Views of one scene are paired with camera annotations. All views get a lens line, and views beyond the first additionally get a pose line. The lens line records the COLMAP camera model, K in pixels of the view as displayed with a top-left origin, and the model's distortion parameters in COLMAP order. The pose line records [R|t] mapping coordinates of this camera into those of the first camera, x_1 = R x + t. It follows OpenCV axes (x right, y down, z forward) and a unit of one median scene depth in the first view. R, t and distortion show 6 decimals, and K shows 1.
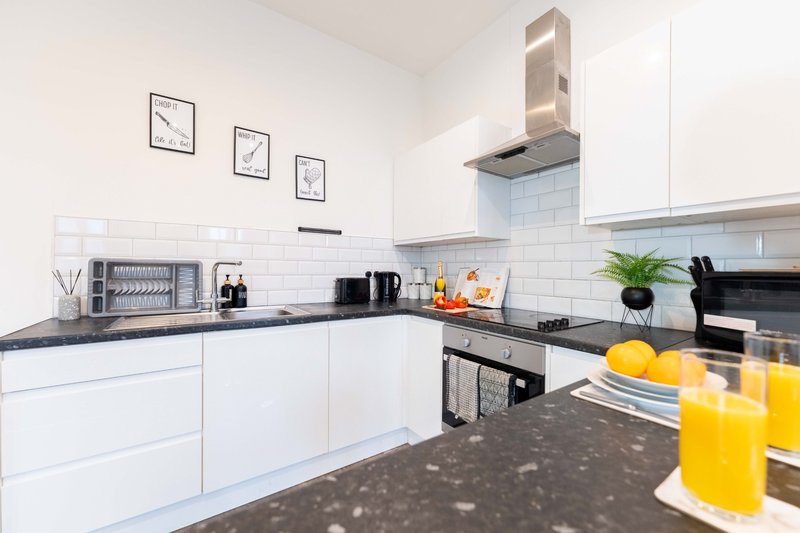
lens RADIAL K [[321.0, 0, 396.9], [0, 321.0, 270.1], [0, 0, 1]] dist [-0.000308, 0.000009]
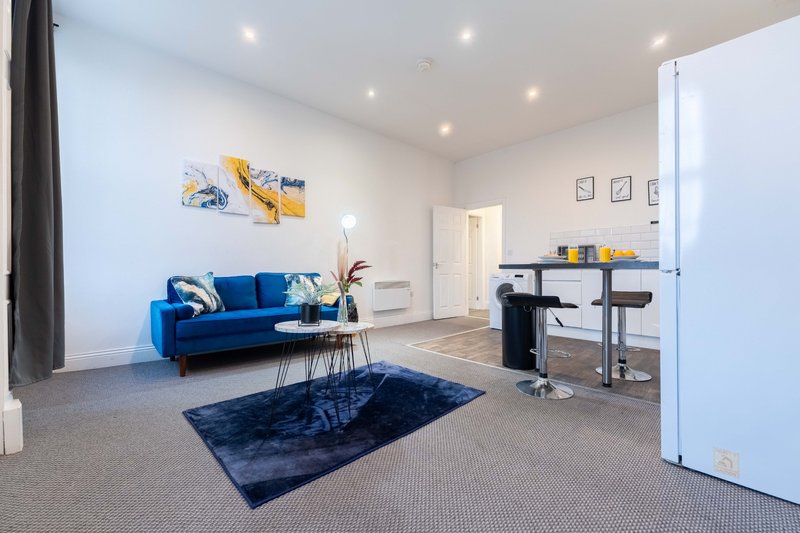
lens RADIAL K [[321.0, 0, 396.9], [0, 321.0, 270.1], [0, 0, 1]] dist [-0.000308, 0.000009]
pose [[0.147342, -0.007795, -0.989055, 1.351872], [0.000435, 0.999969, -0.007816, 0.160179], [0.989085, 0.000722, 0.147341, -0.692090]]
